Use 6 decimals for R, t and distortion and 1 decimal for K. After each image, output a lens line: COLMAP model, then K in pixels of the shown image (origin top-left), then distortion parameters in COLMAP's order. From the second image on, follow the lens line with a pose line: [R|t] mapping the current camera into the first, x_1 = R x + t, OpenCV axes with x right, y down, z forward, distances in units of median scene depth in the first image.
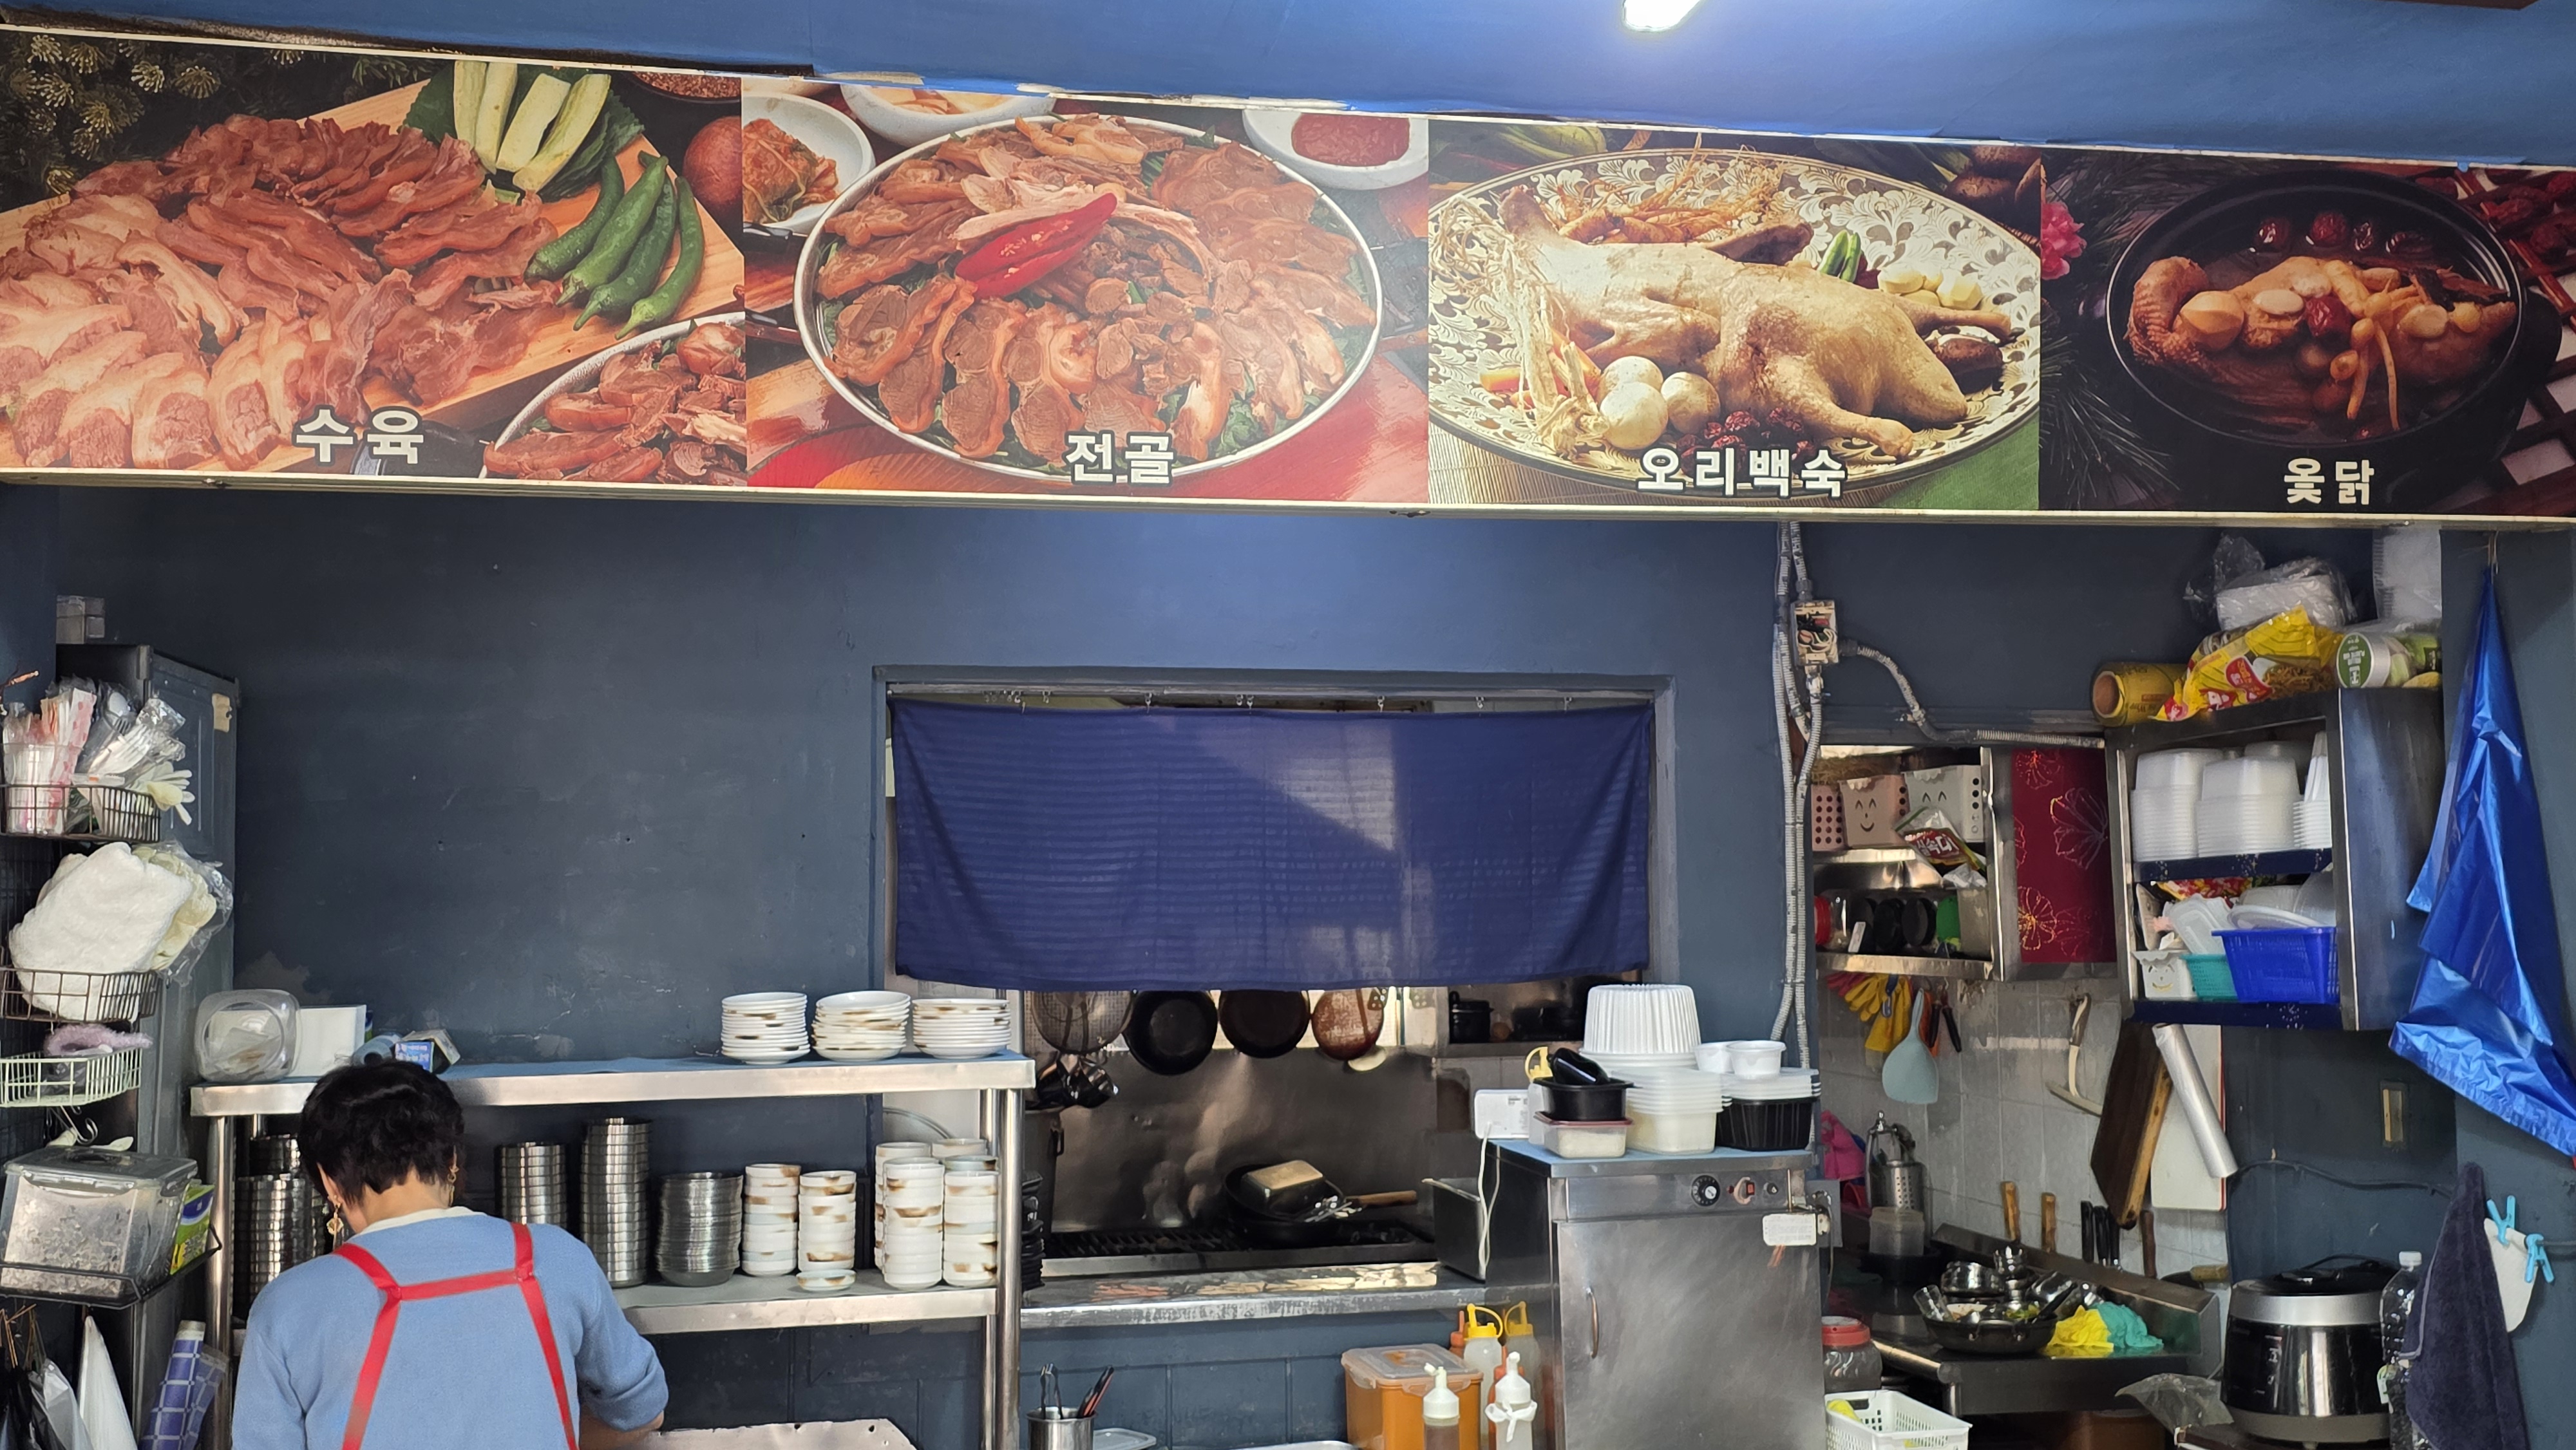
lens RADIAL K [[2322.3, 0, 1288.8], [0, 2322.3, 720.3], [0, 0, 1]] dist [0.079032, -0.035426]
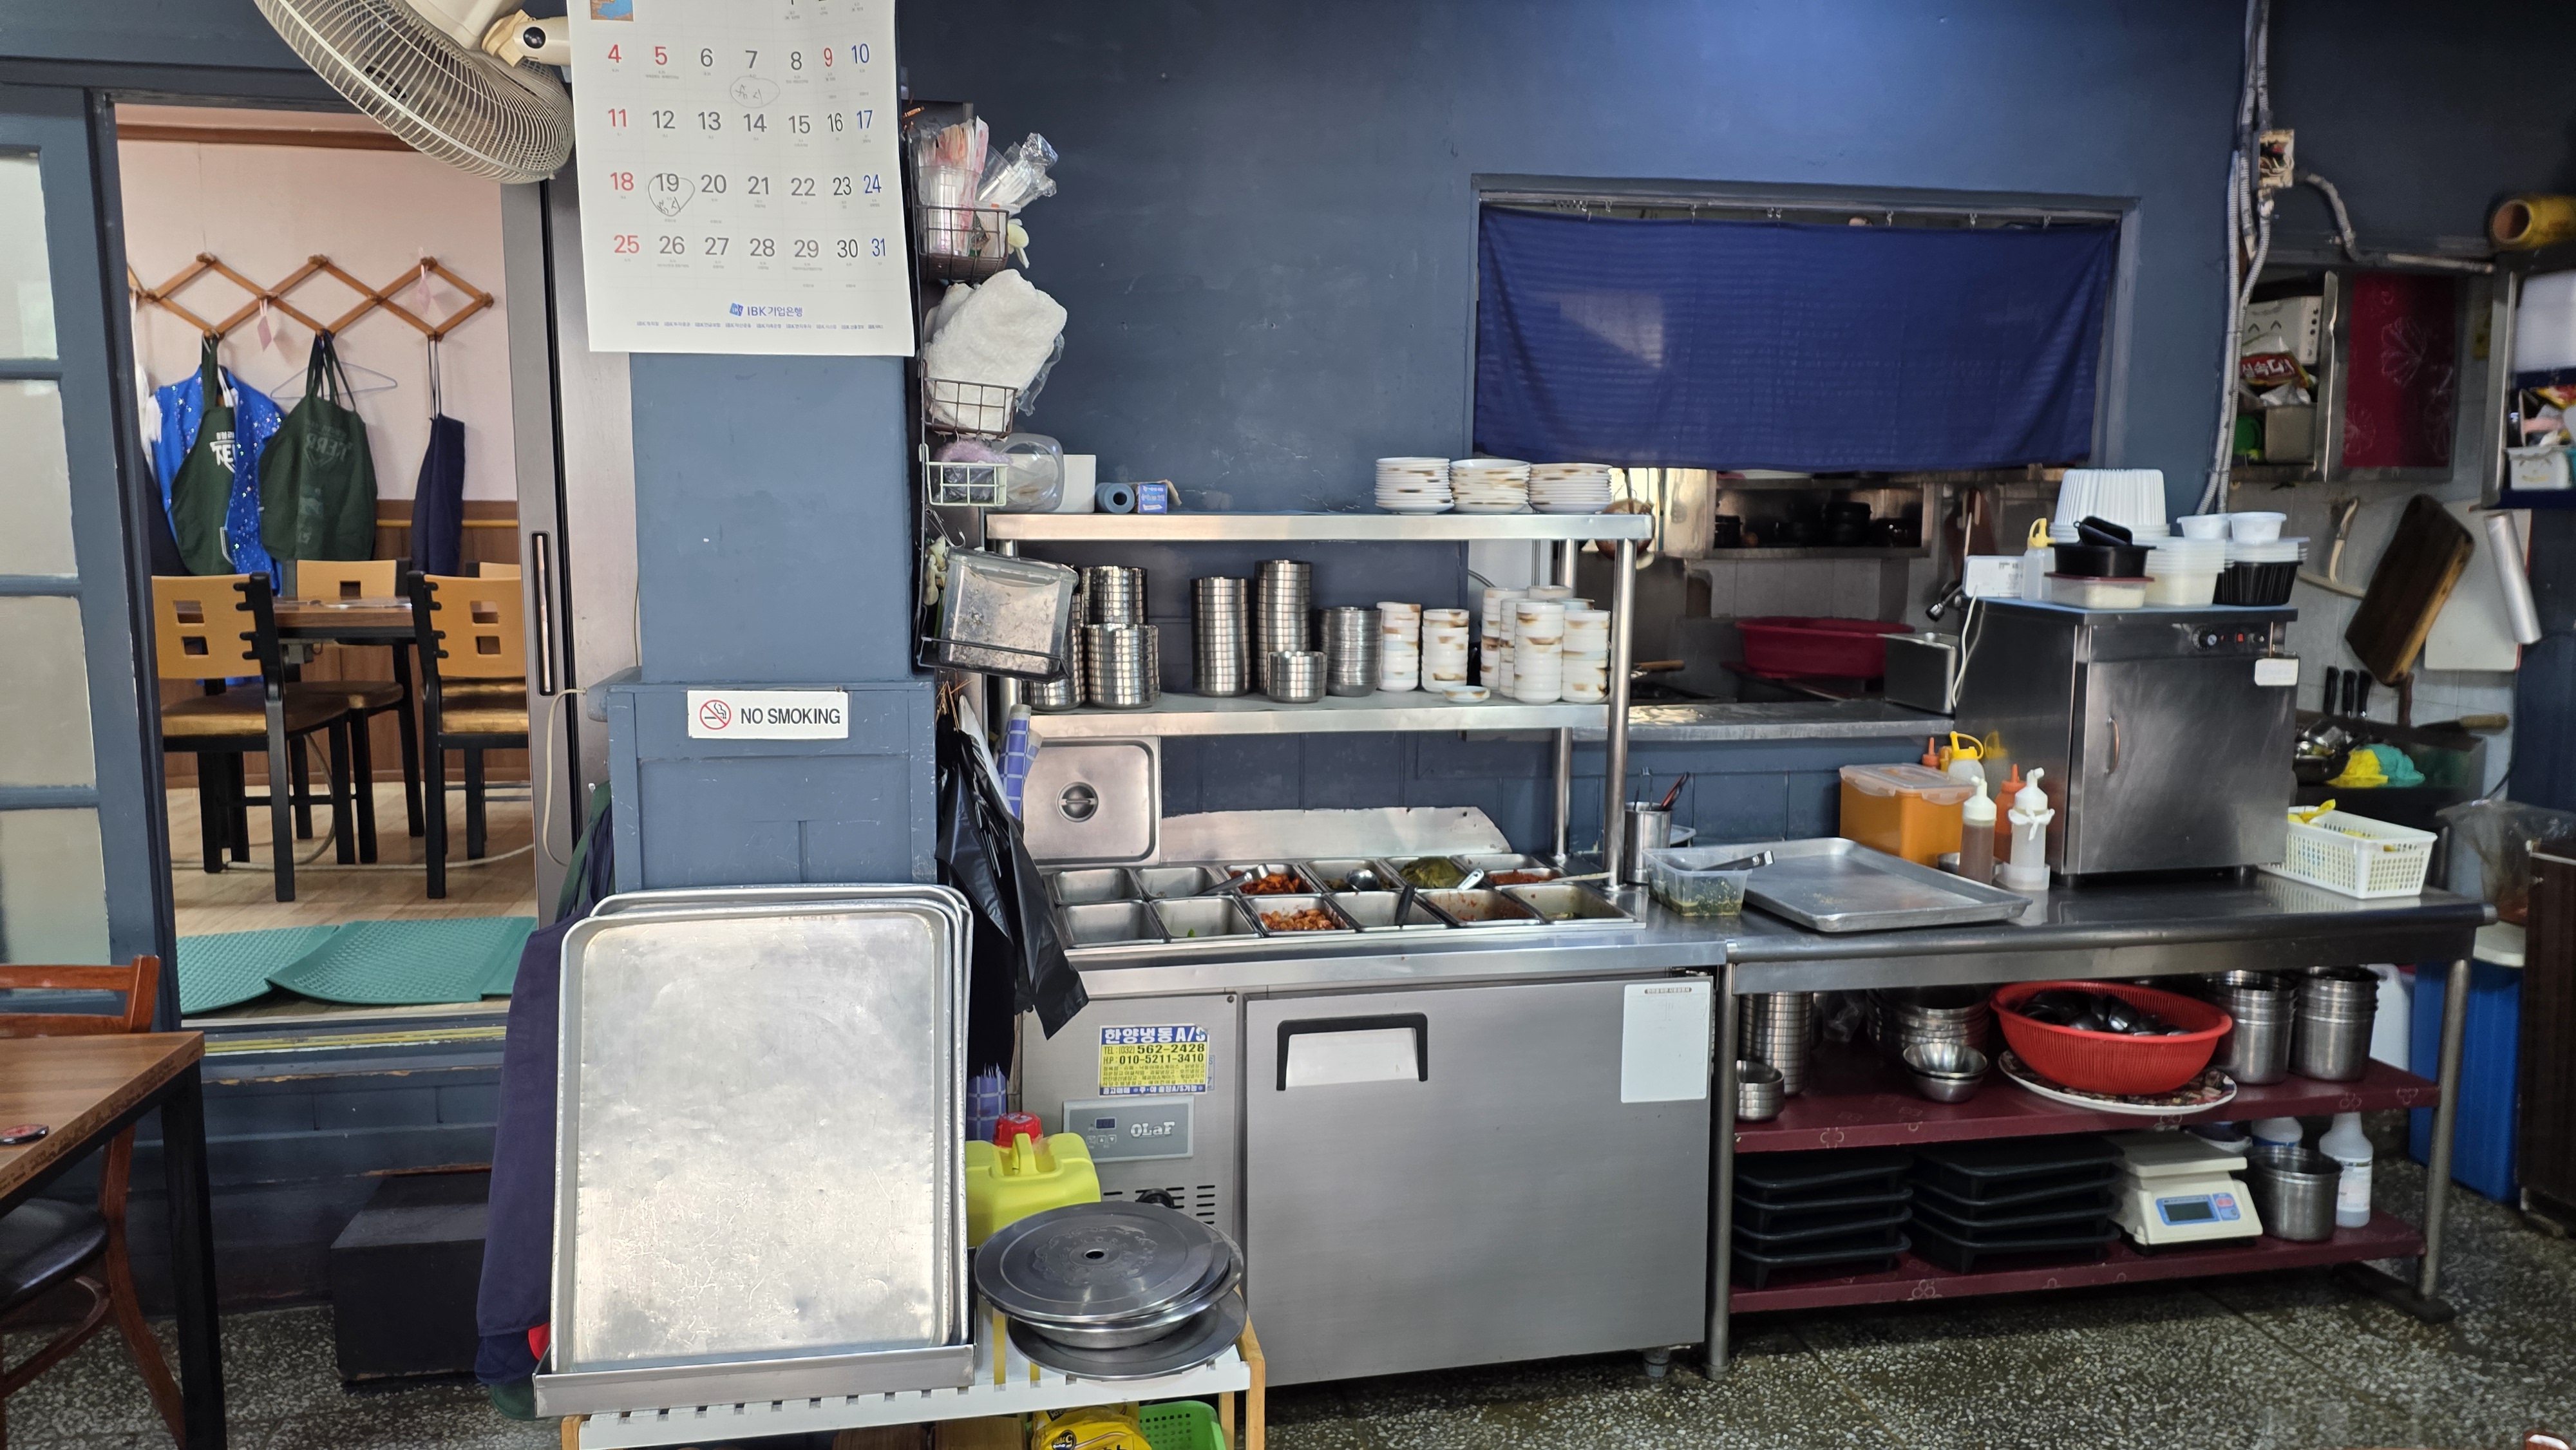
lens RADIAL K [[1691.5, 0, 1302.9], [0, 1691.5, 692.7], [0, 0, 1]] dist [0.018608, -0.034963]
pose [[0.997678, 0.021329, -0.064674, -0.196640], [-0.007334, 0.977814, 0.209346, 0.050268], [0.067704, -0.208386, 0.975701, 0.130526]]
